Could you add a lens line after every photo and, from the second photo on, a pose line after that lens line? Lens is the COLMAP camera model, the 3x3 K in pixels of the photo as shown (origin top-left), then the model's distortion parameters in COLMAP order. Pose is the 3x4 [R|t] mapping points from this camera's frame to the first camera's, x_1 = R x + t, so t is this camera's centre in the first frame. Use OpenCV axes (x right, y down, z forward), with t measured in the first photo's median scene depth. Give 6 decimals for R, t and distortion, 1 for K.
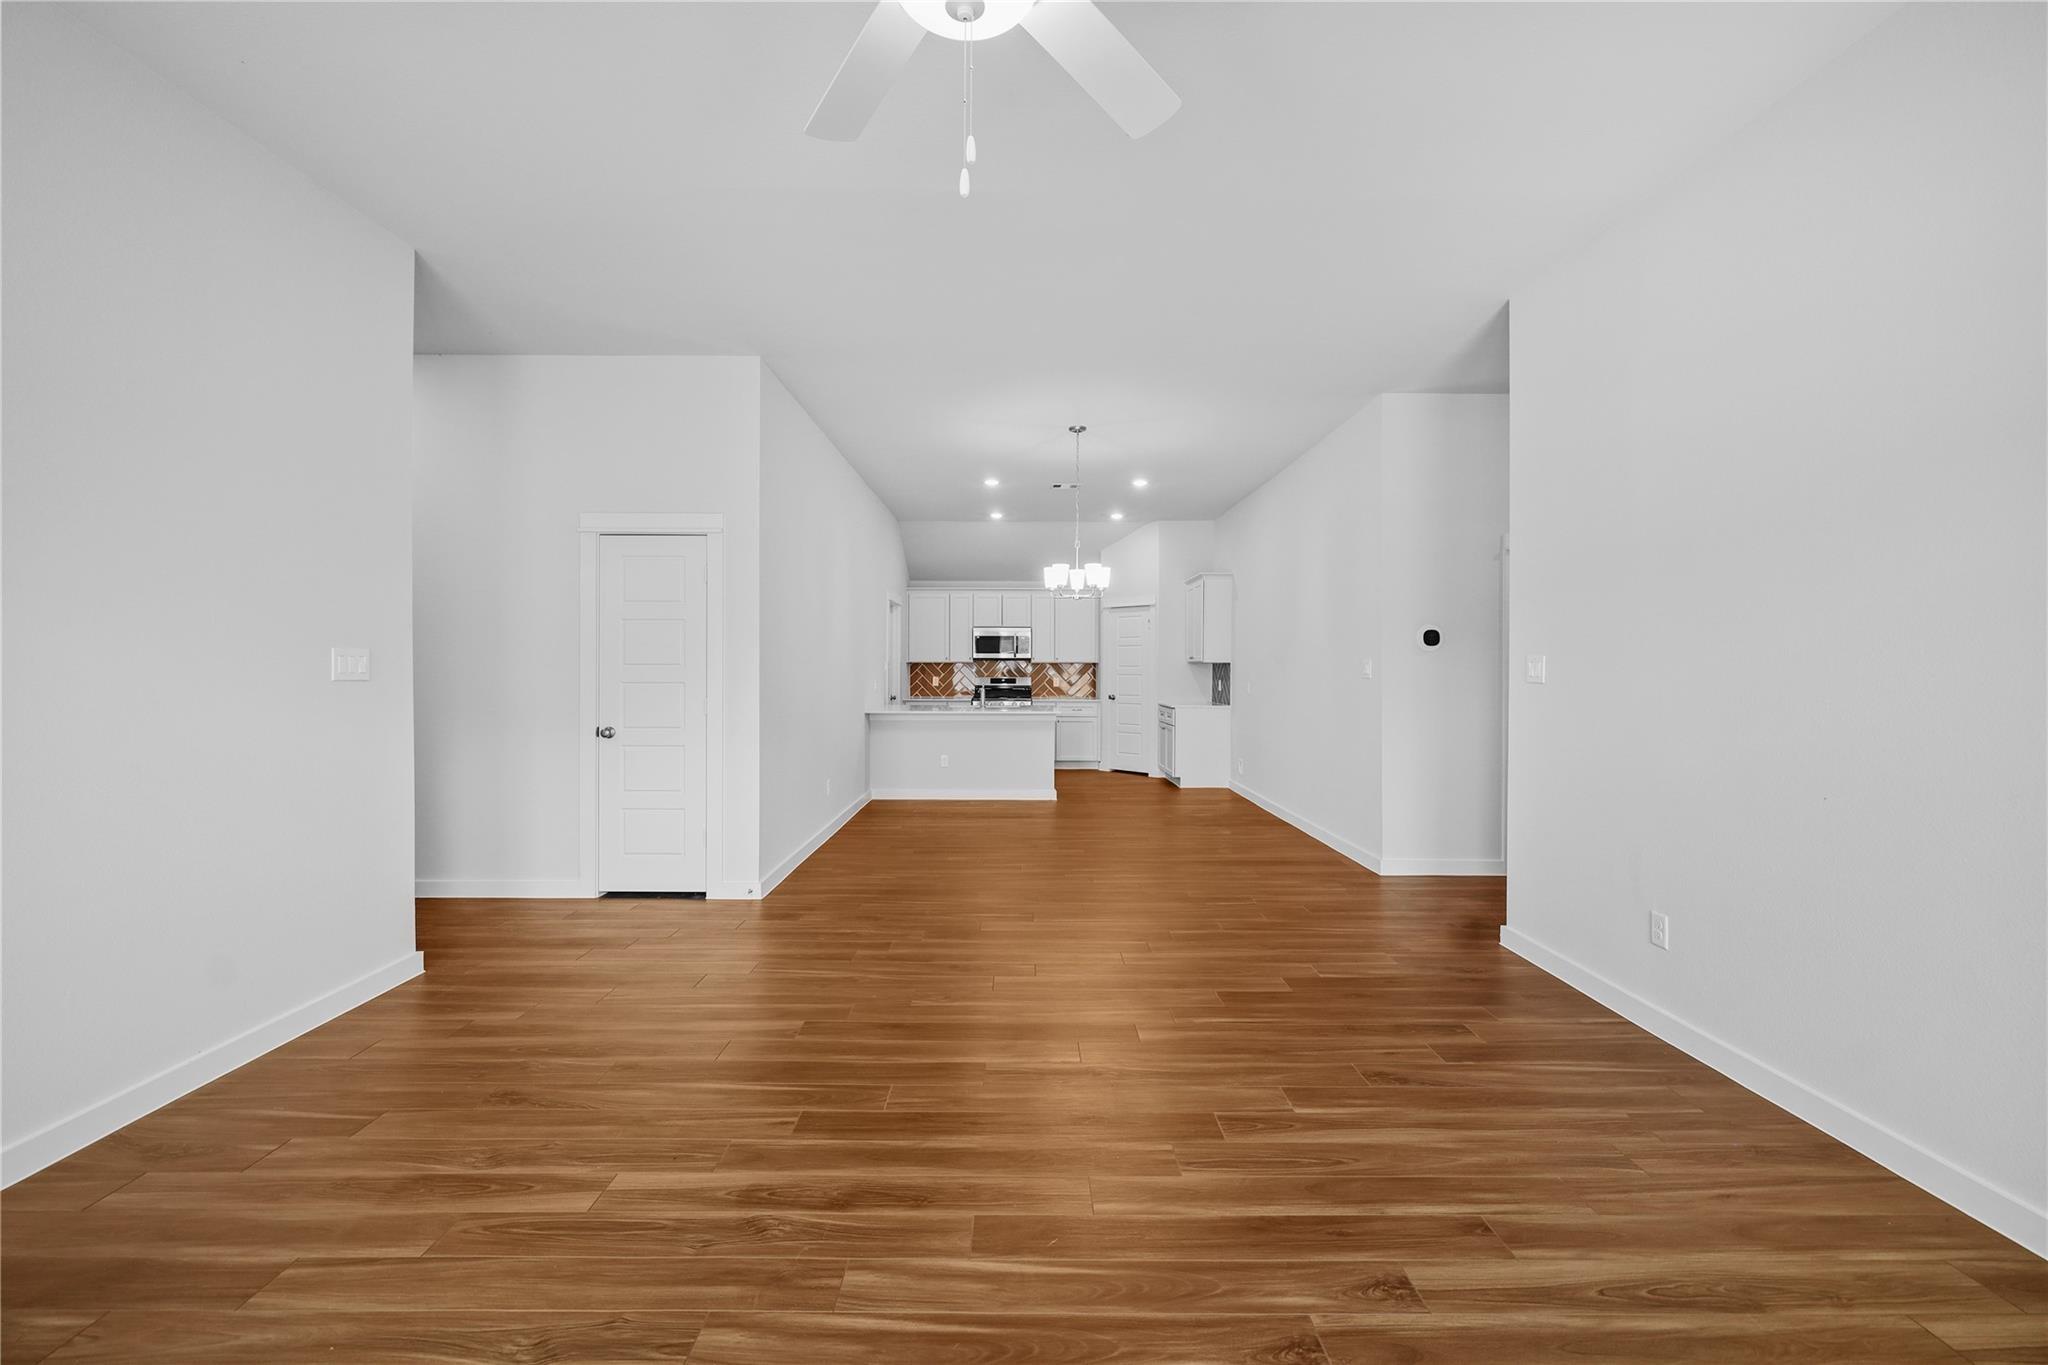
lens RADIAL K [[827.5, 0, 1017.3], [0, 827.5, 678.8], [0, 0, 1]] dist [-0.001297, 0.000012]
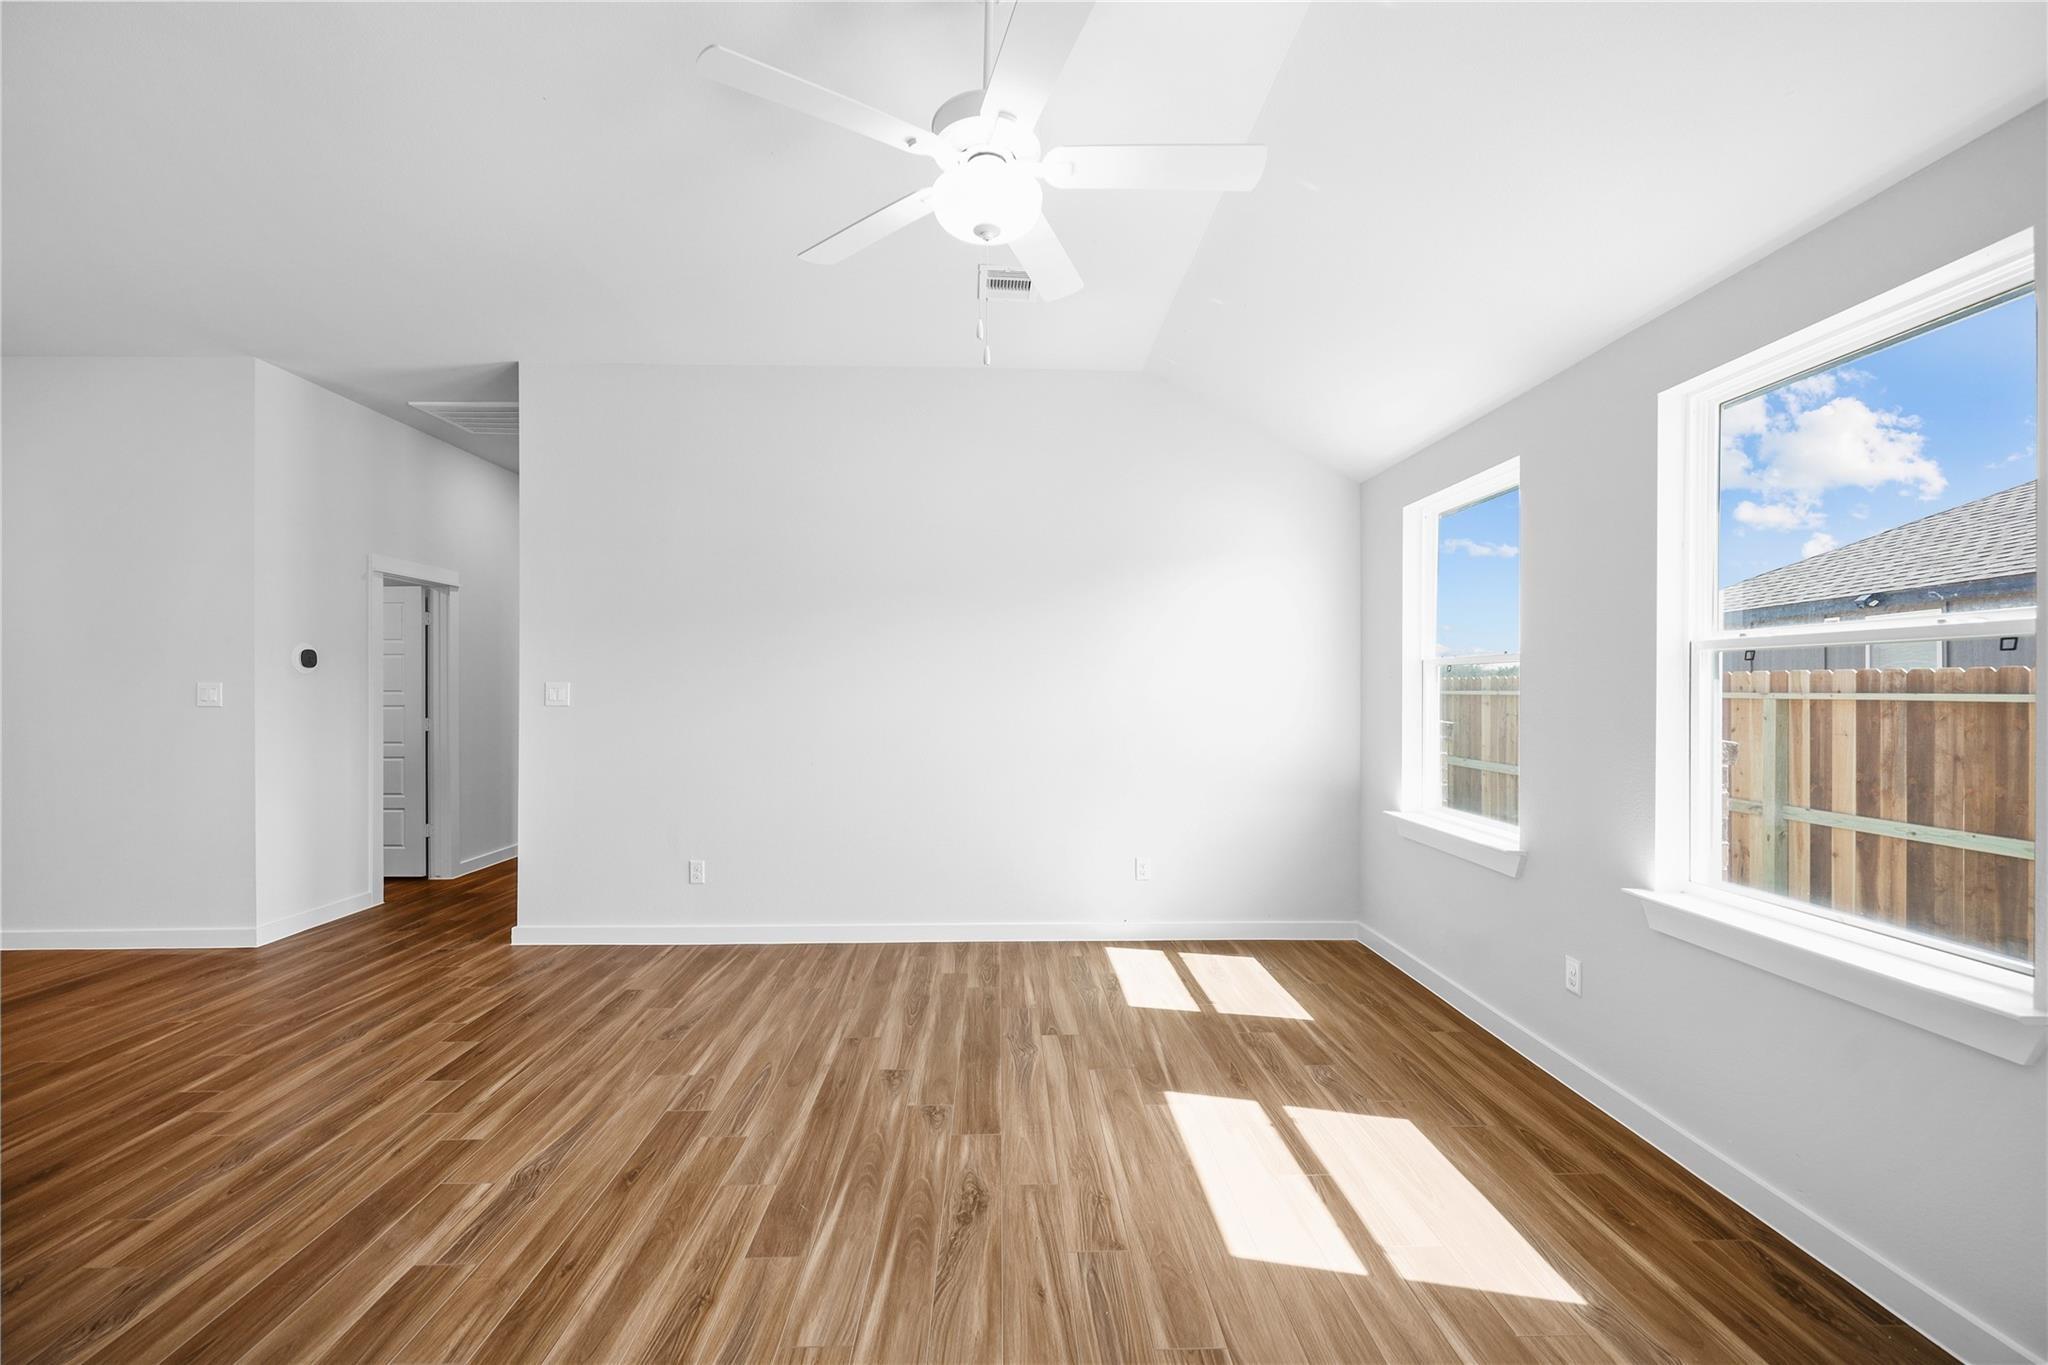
lens RADIAL K [[826.6, 0, 1029.1], [0, 826.6, 685.8], [0, 0, 1]] dist [-0.000861, 0.000047]
pose [[-0.036550, -0.000416, 0.999332, -0.440696], [0.015478, 0.999880, 0.000982, -0.010289], [-0.999212, 0.015504, -0.036539, 0.291579]]
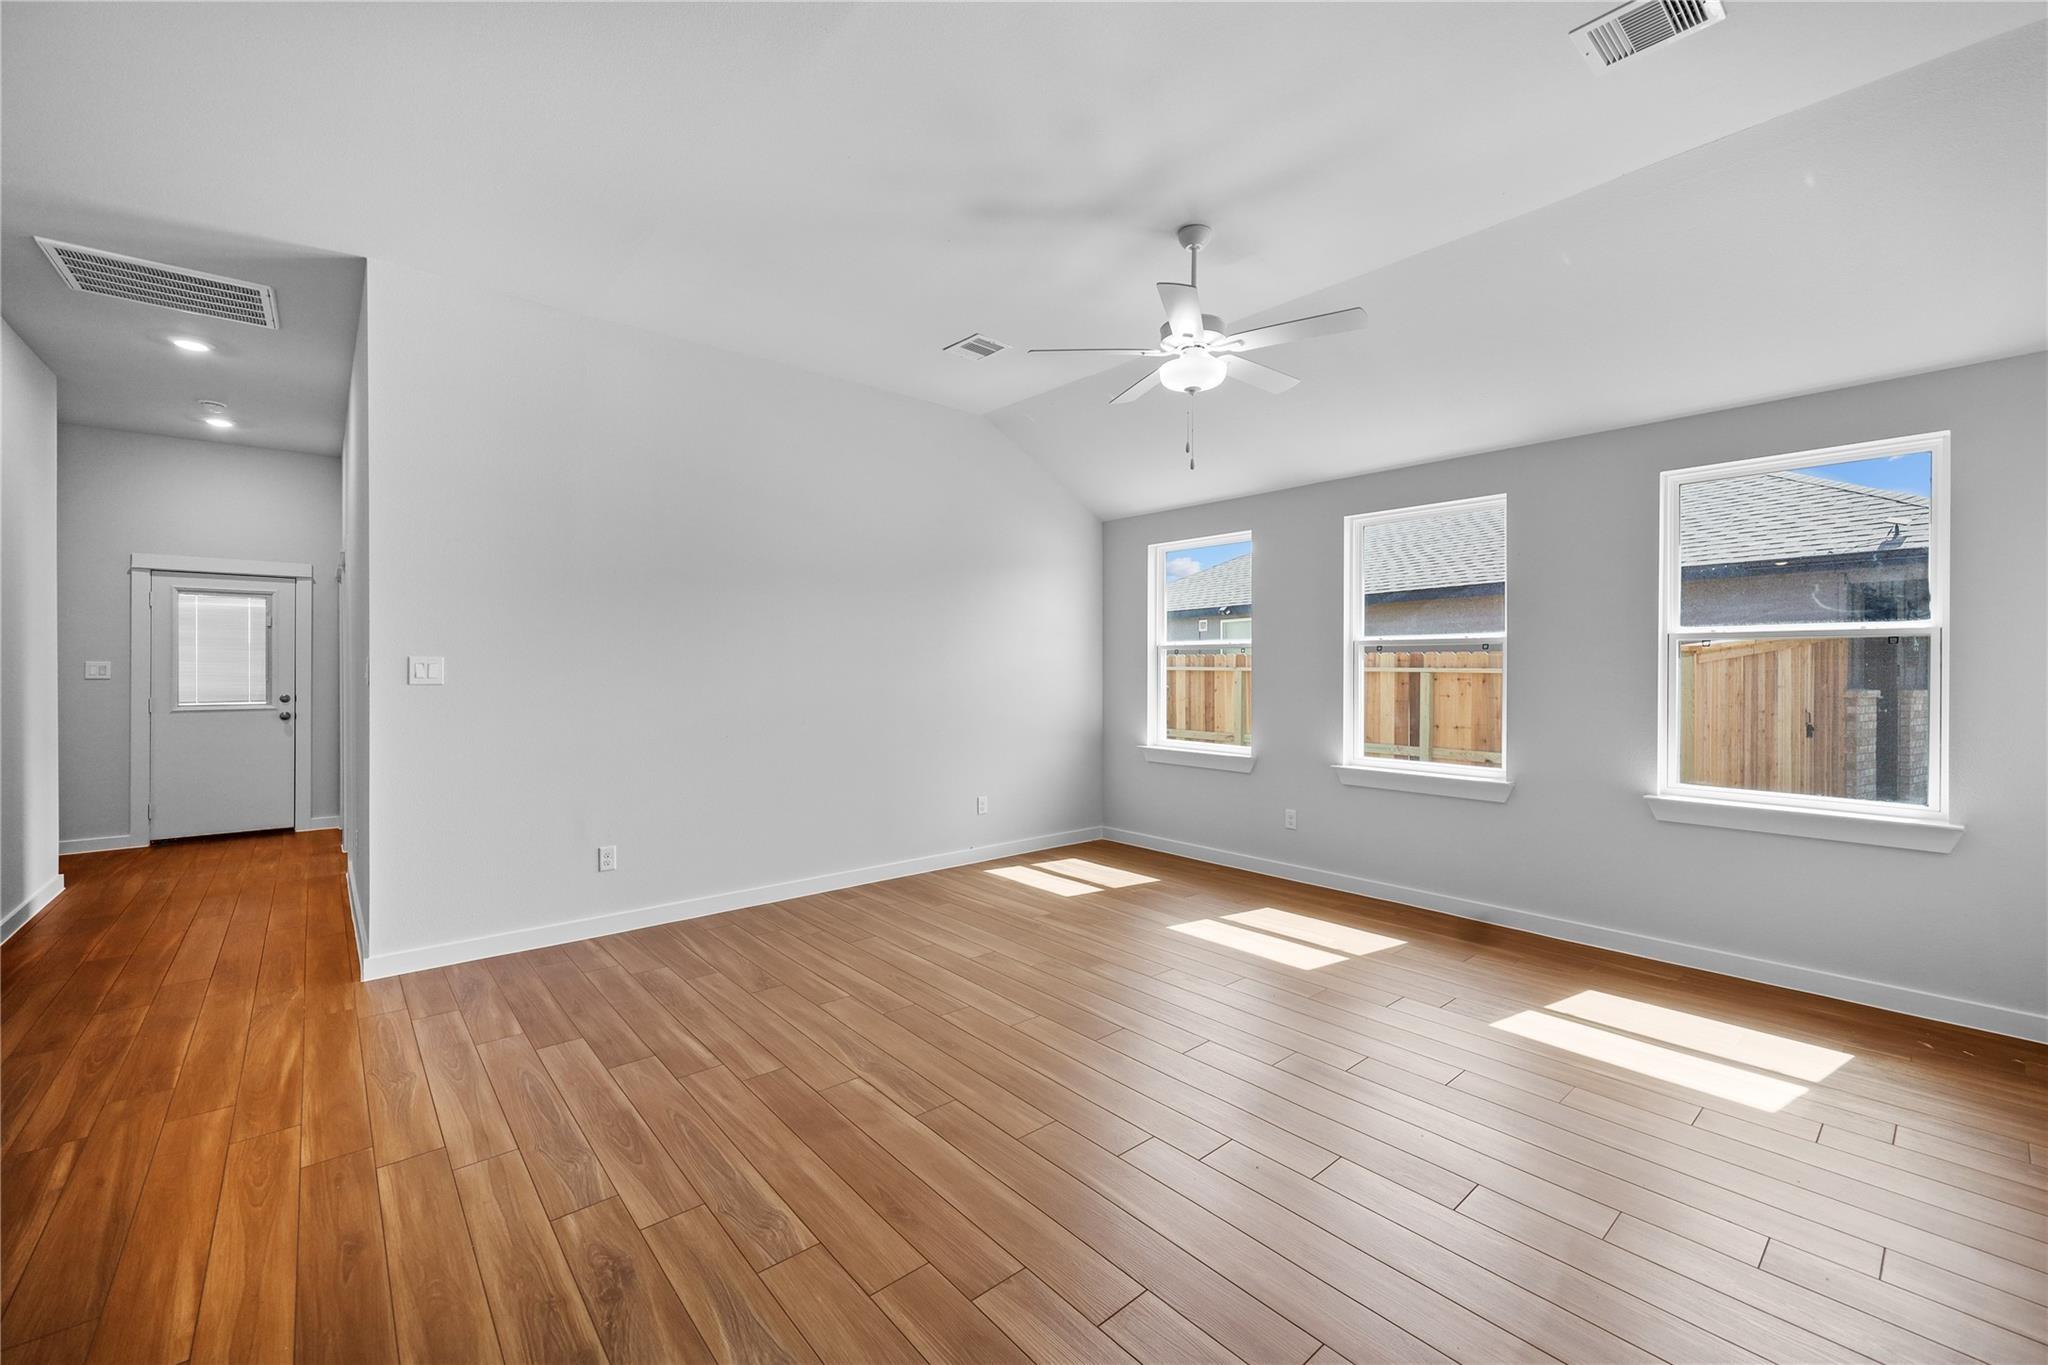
lens RADIAL K [[833.3, 0, 1036.1], [0, 833.3, 664.8], [0, 0, 1]] dist [0.001067, -0.000512]
pose [[-0.662050, -0.003262, 0.749453, -0.464347], [0.010157, 0.999860, 0.013324, -0.019007], [-0.749391, 0.016434, -0.661924, 0.868794]]
